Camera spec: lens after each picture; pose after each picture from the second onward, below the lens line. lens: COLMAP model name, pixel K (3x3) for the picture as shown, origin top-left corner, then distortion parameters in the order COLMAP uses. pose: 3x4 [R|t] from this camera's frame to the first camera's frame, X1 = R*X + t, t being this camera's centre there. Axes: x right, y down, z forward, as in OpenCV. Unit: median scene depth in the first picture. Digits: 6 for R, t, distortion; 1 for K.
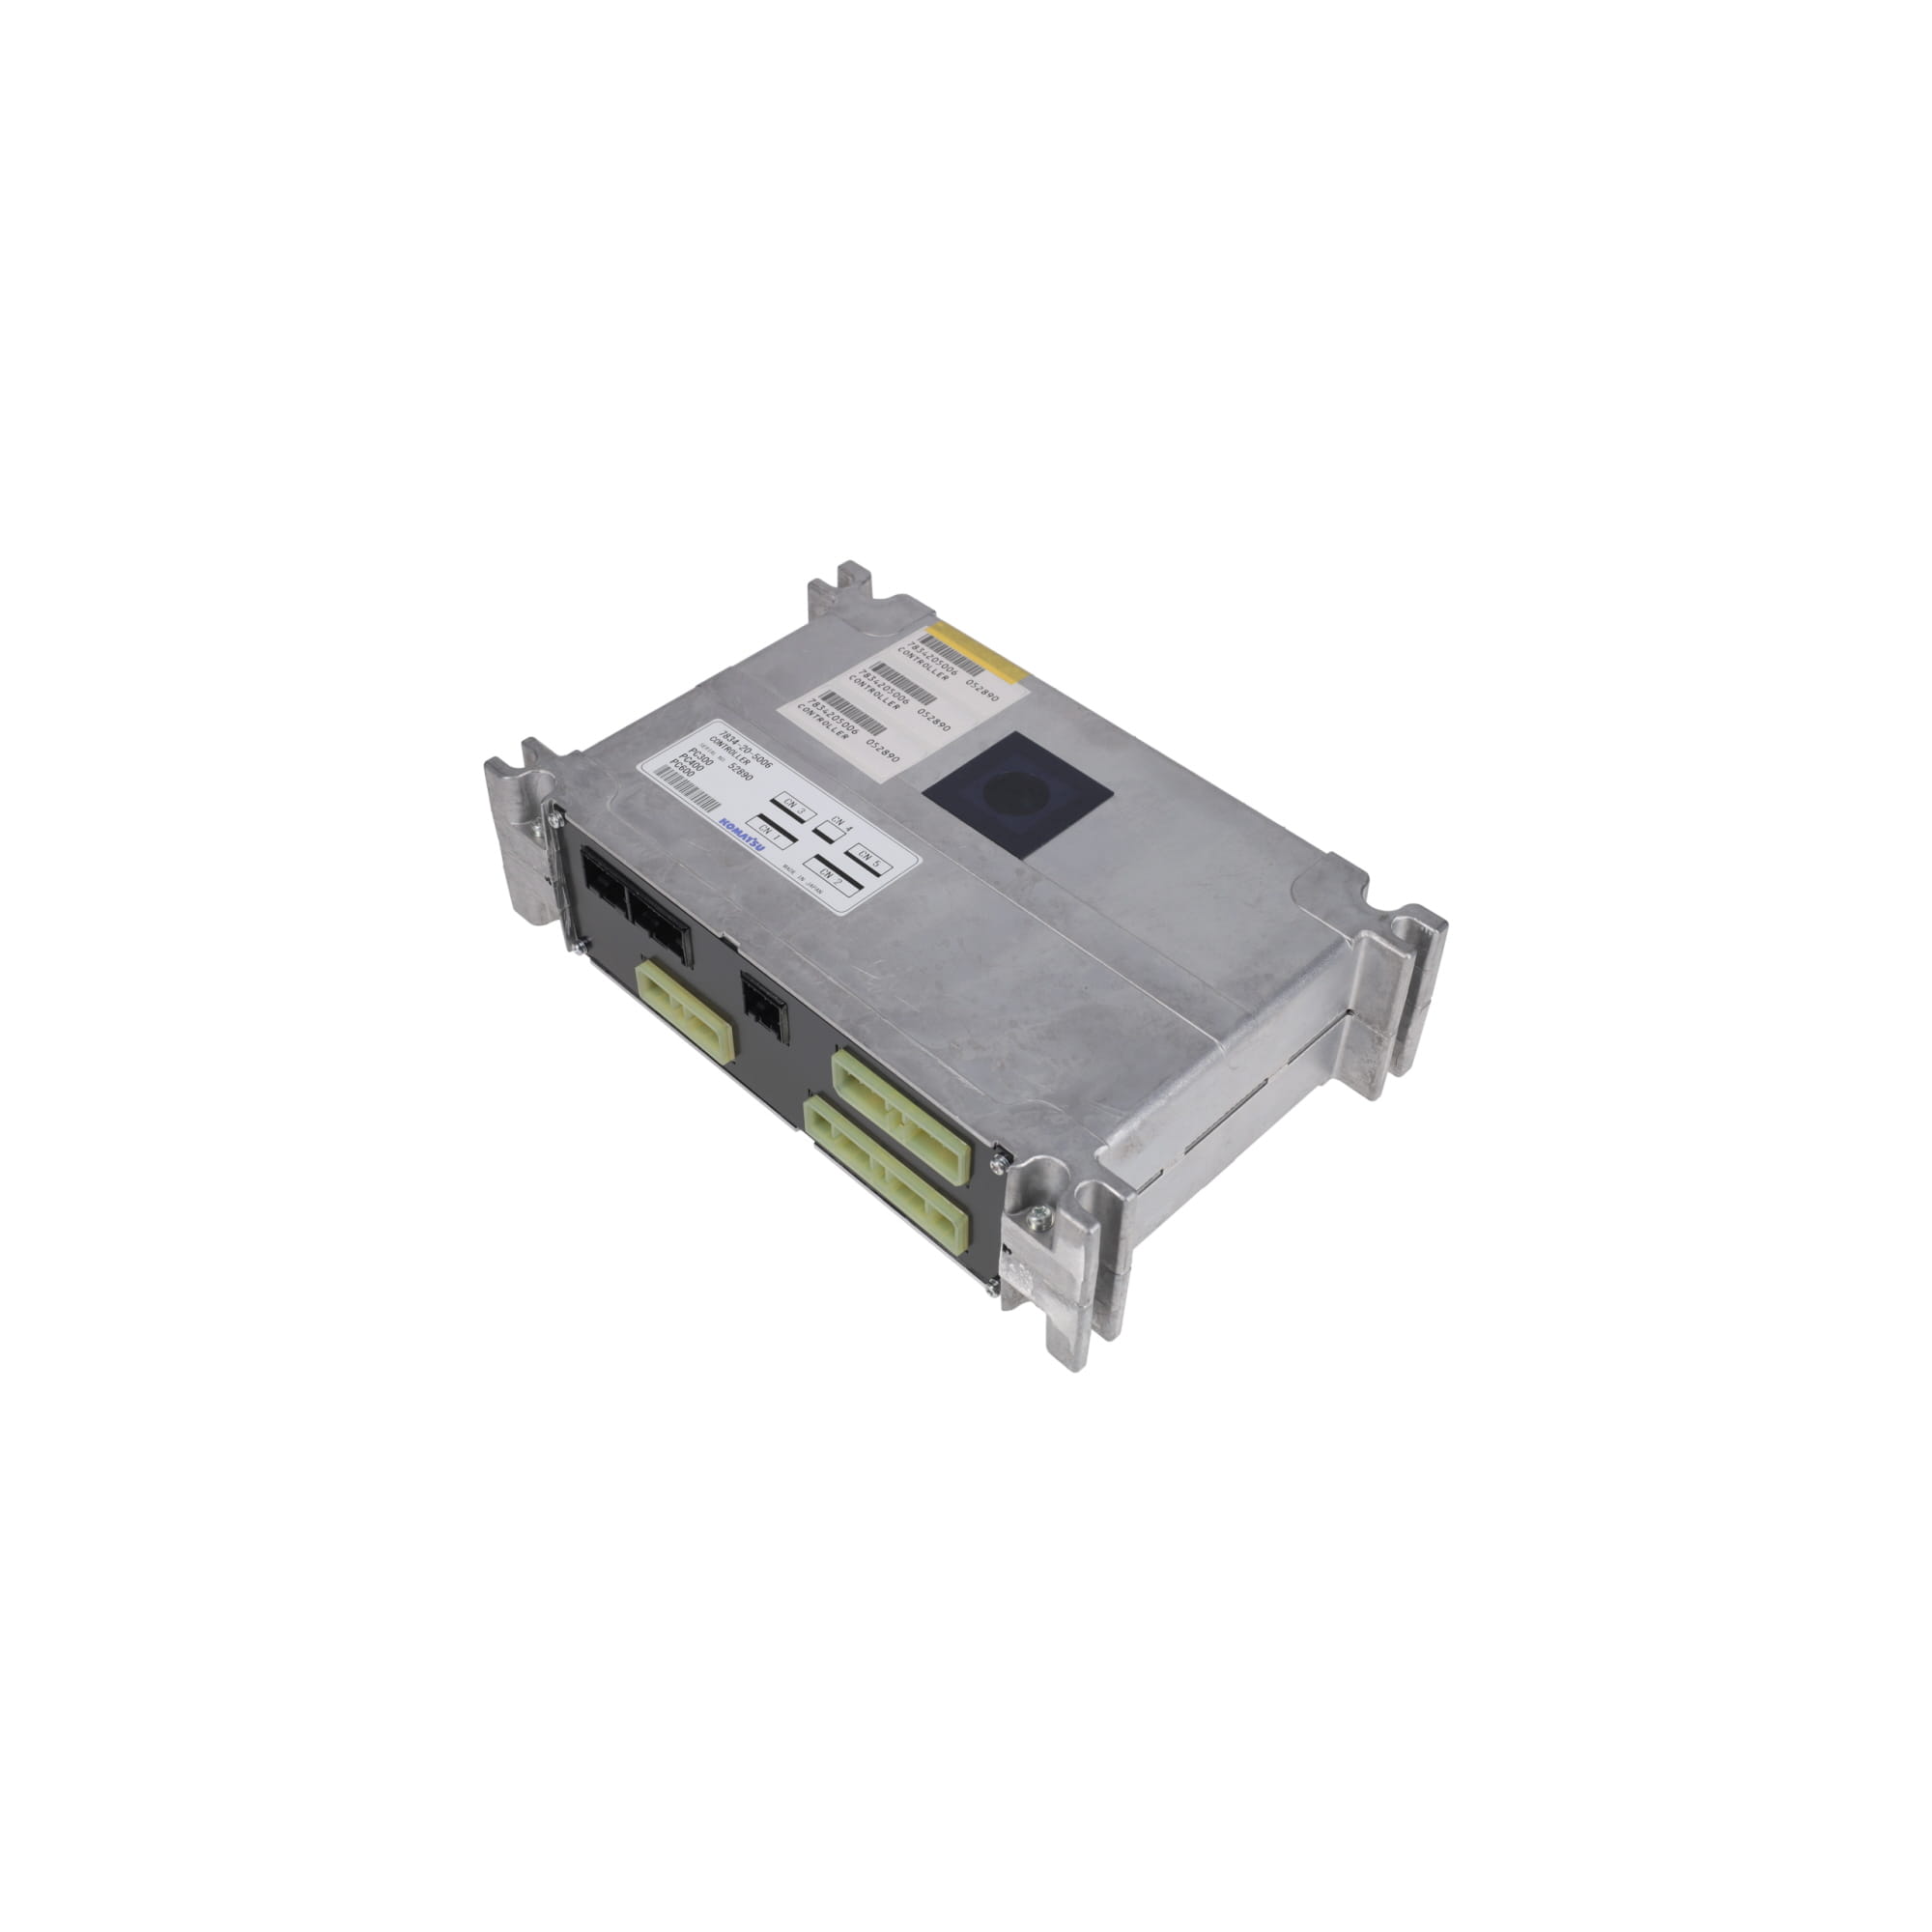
lens RADIAL K [[1970.2, 0, 958.0], [0, 1970.2, 958.1], [0, 0, 1]] dist [0.027240, 0.000000]
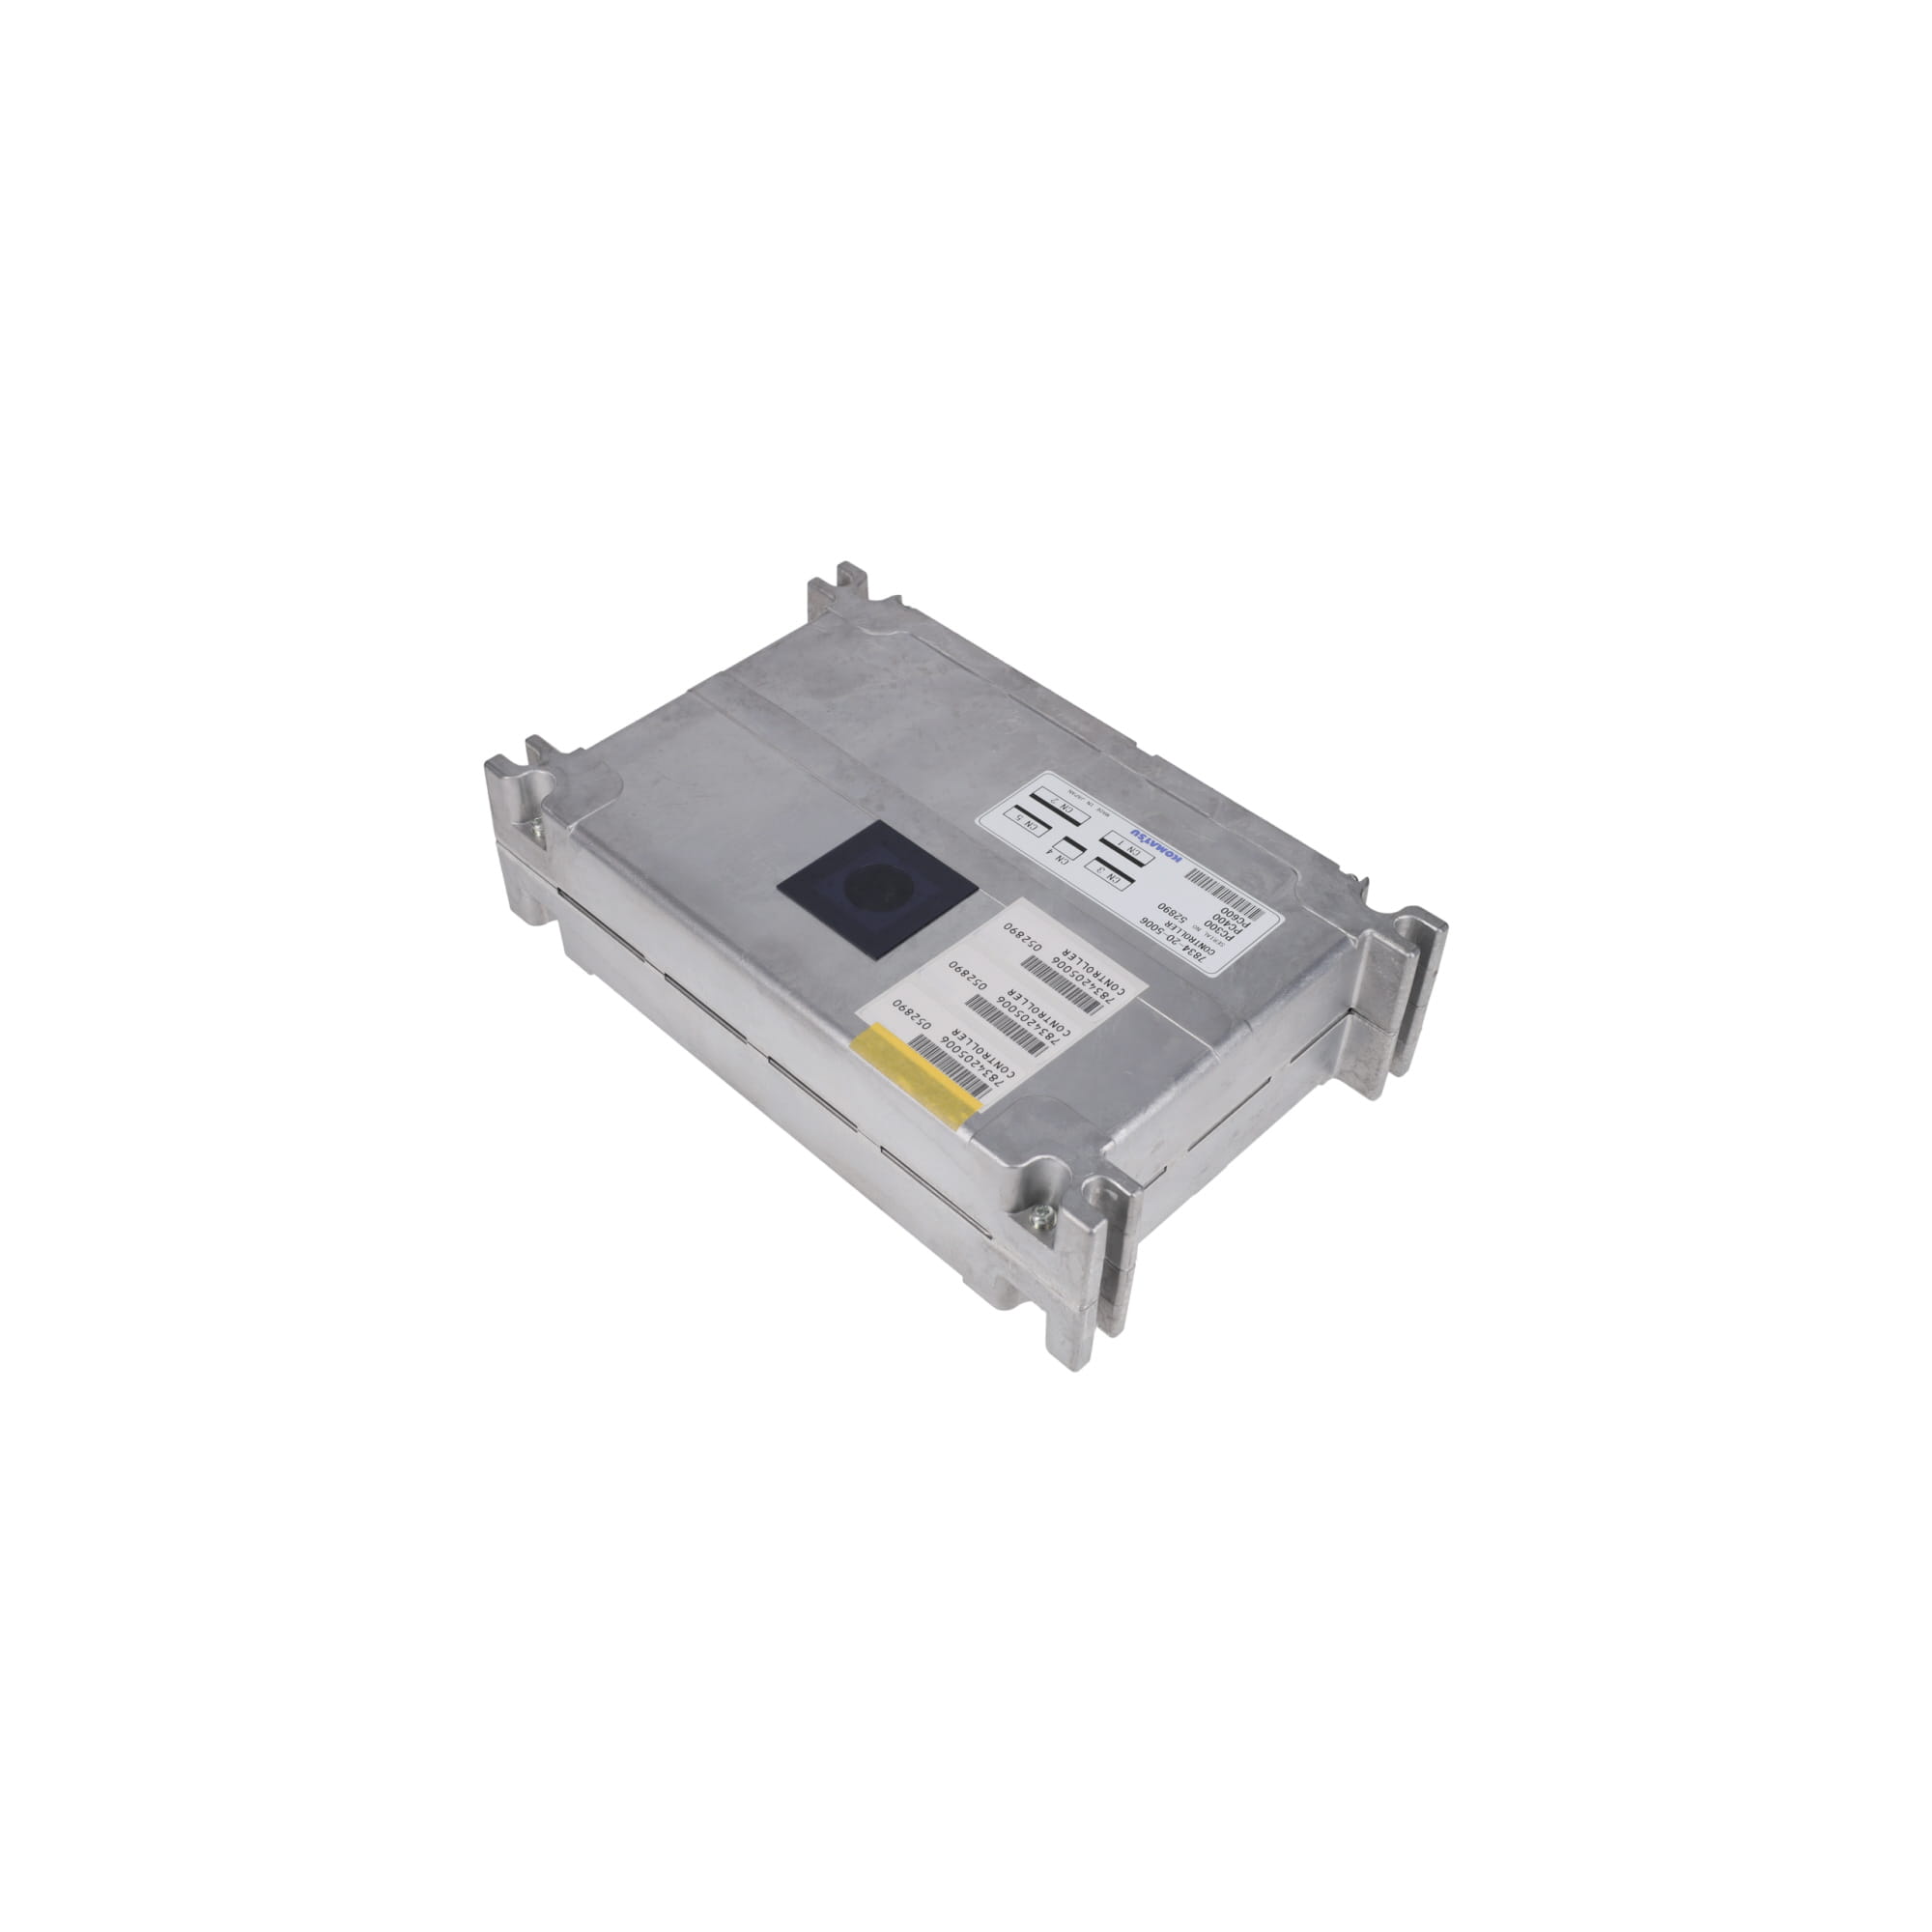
lens RADIAL K [[1970.2, 0, 965.4], [0, 1970.2, 953.5], [0, 0, 1]] dist [0.027240, 0.000000]
pose [[-0.999442, -0.014613, -0.030045, 0.016234], [-0.029464, -0.038480, 0.998825, -1.046342], [-0.015752, 0.999153, 0.038028, 1.003188]]
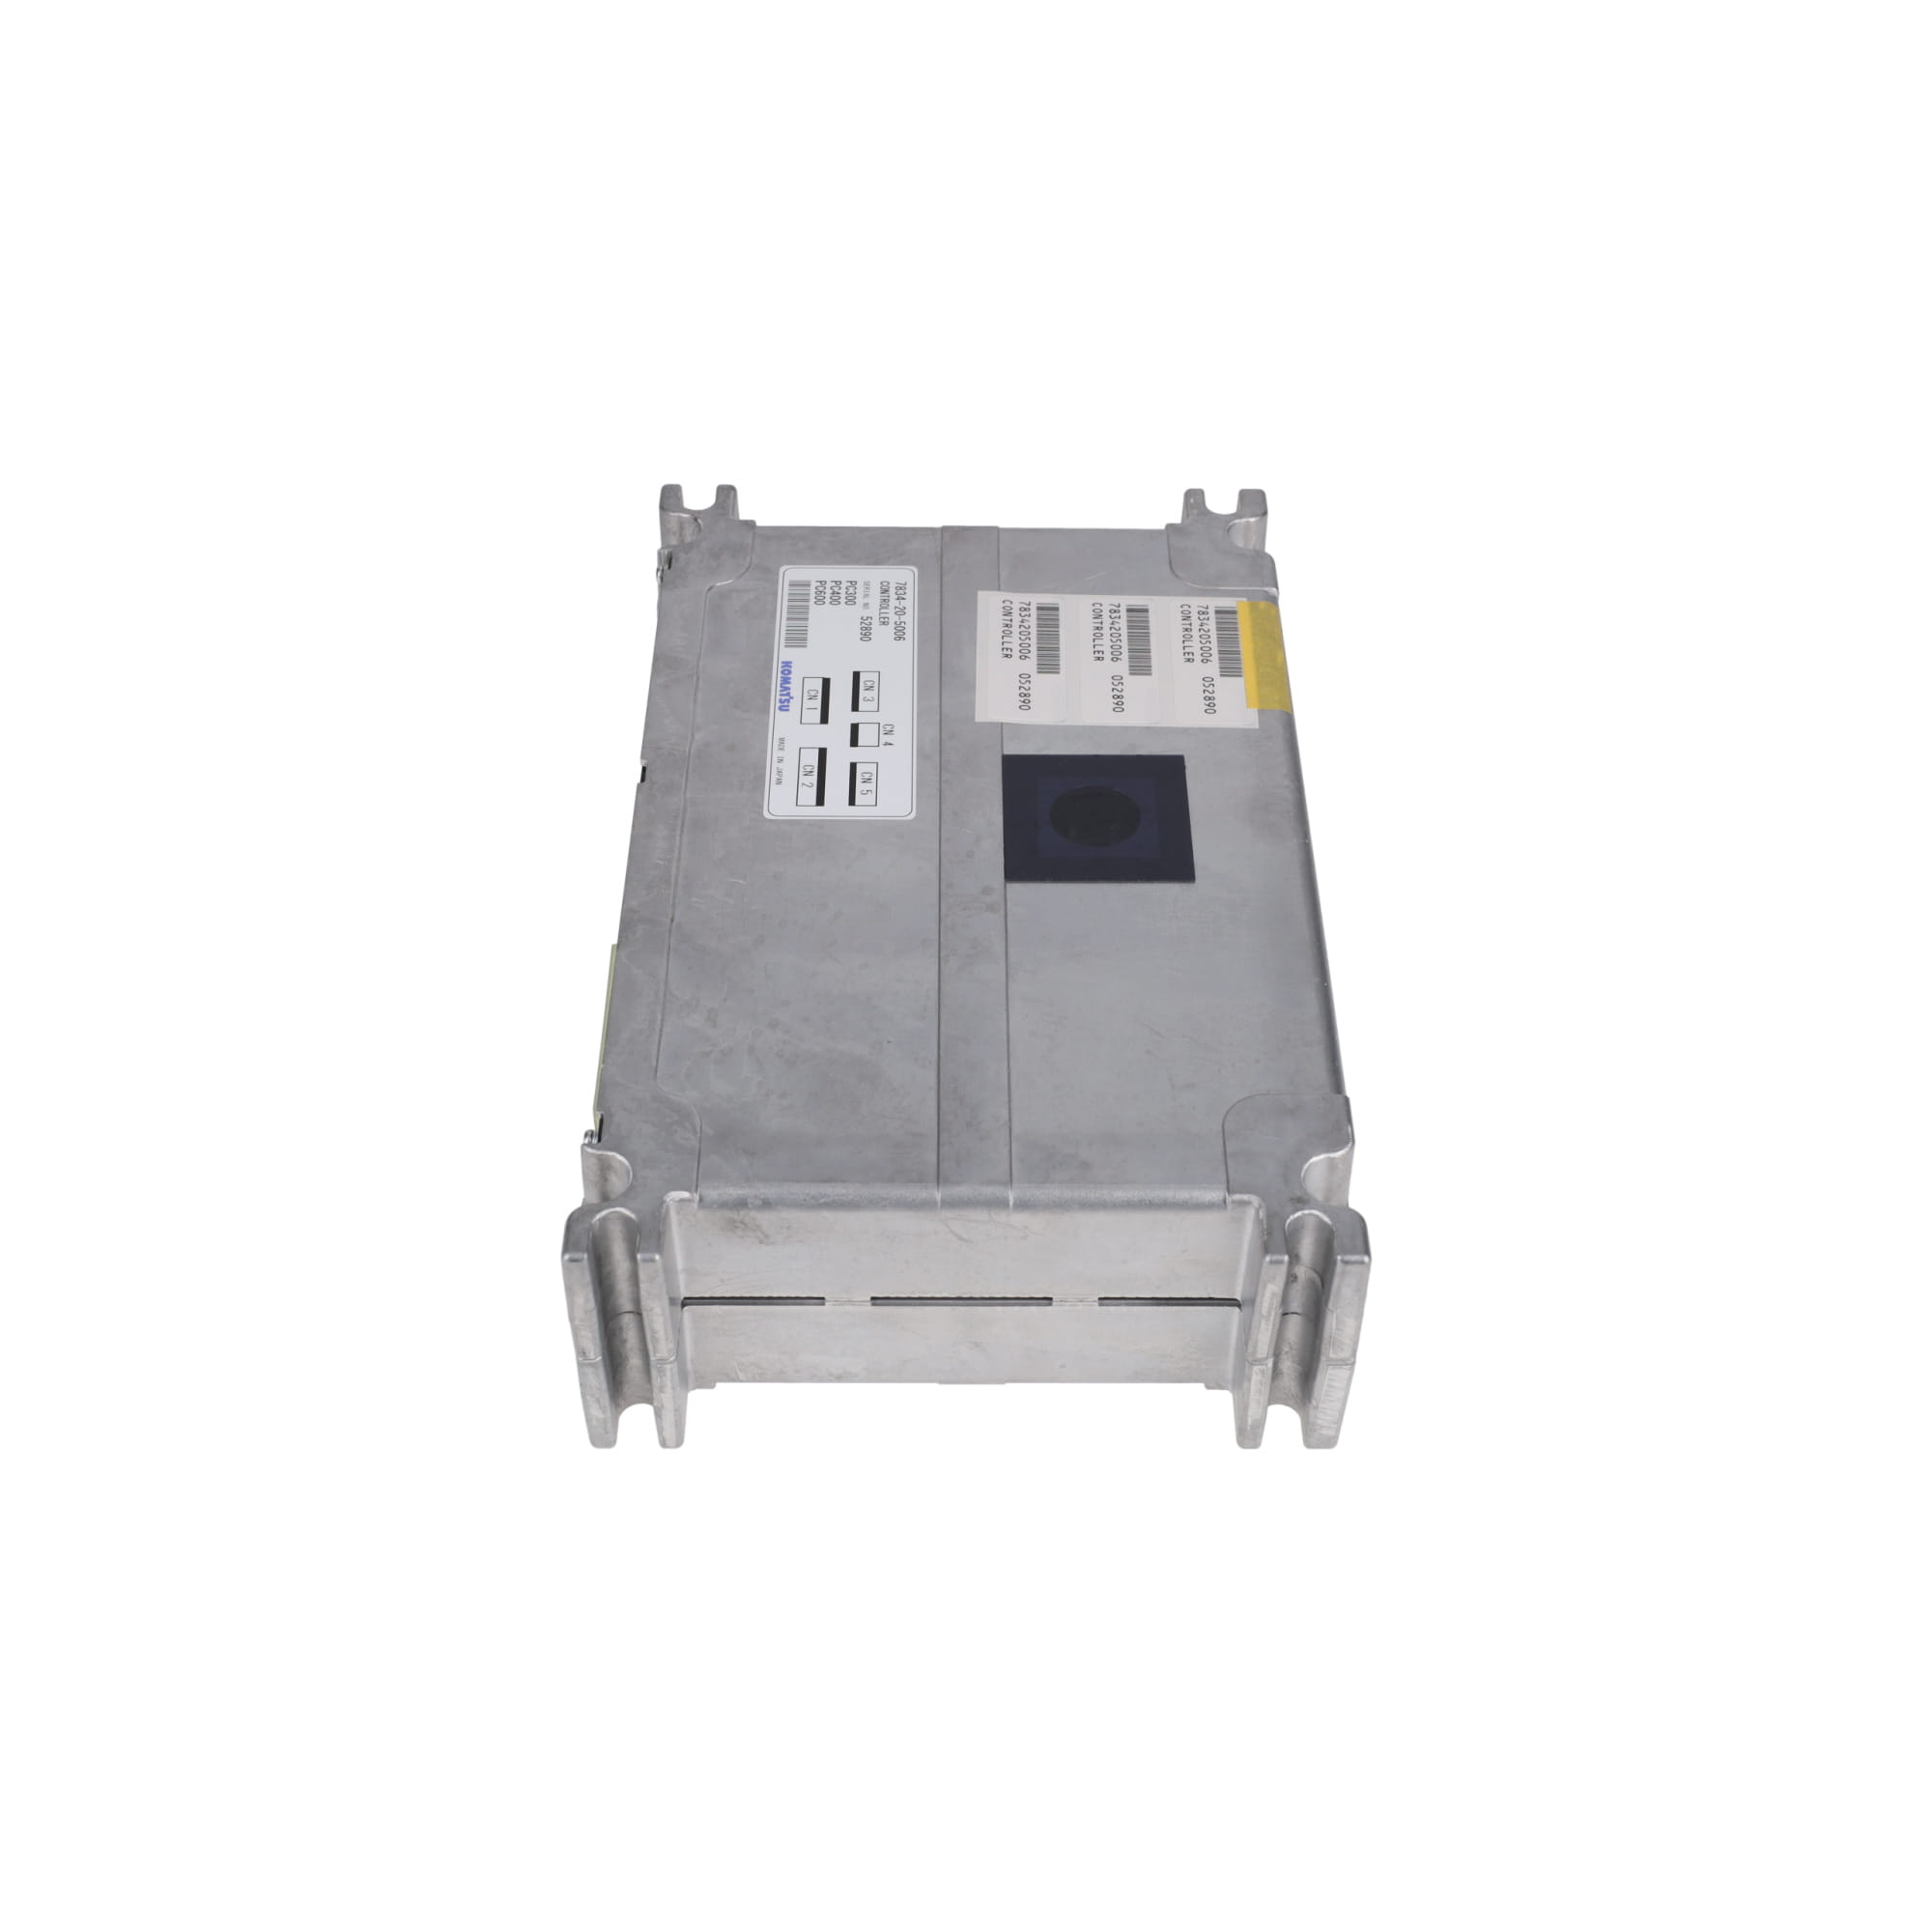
lens RADIAL K [[2623.6, 0, 966.6], [0, 2623.6, 970.8], [0, 0, 1]] dist [0.043845, 0.000000]
pose [[0.705256, 0.505124, -0.497458, 0.516559], [-0.513694, 0.847685, 0.132474, -0.140678], [0.488603, 0.162112, 0.857314, 0.147521]]
